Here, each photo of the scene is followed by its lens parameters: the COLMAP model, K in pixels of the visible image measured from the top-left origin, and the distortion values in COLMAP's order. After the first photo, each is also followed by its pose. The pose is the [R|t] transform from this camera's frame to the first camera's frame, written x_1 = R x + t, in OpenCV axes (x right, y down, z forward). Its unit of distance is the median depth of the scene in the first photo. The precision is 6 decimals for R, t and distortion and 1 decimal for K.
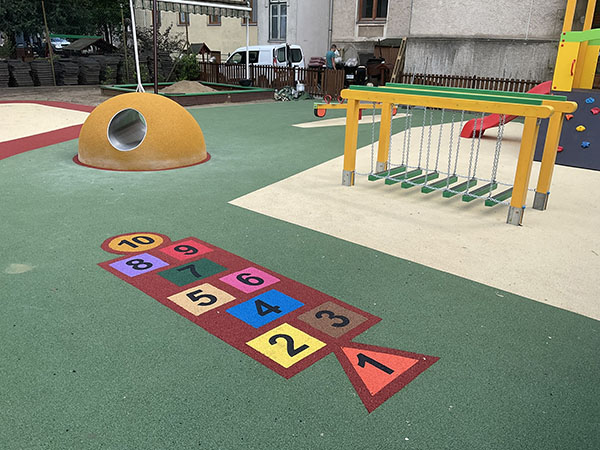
lens RADIAL K [[495.5, 0, 300.0], [0, 495.5, 227.5], [0, 0, 1]] dist [0.042644, -0.084389]
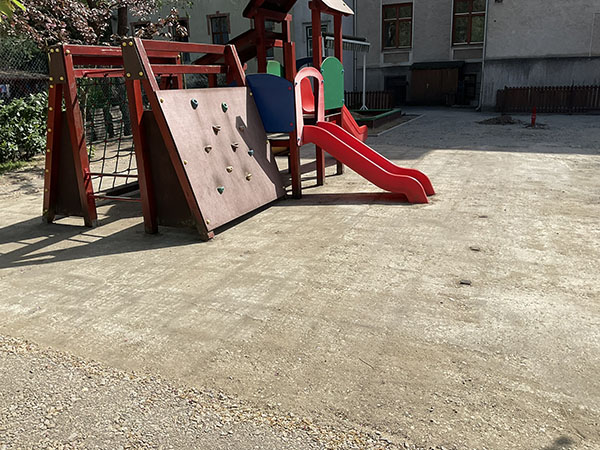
lens RADIAL K [[495.5, 0, 297.5], [0, 495.5, 227.8], [0, 0, 1]] dist [0.042644, -0.084389]
pose [[0.953314, -0.146642, 0.263984, -0.634830], [0.159722, 0.986746, -0.028664, -0.007599], [-0.256282, 0.069490, 0.964101, -0.050613]]
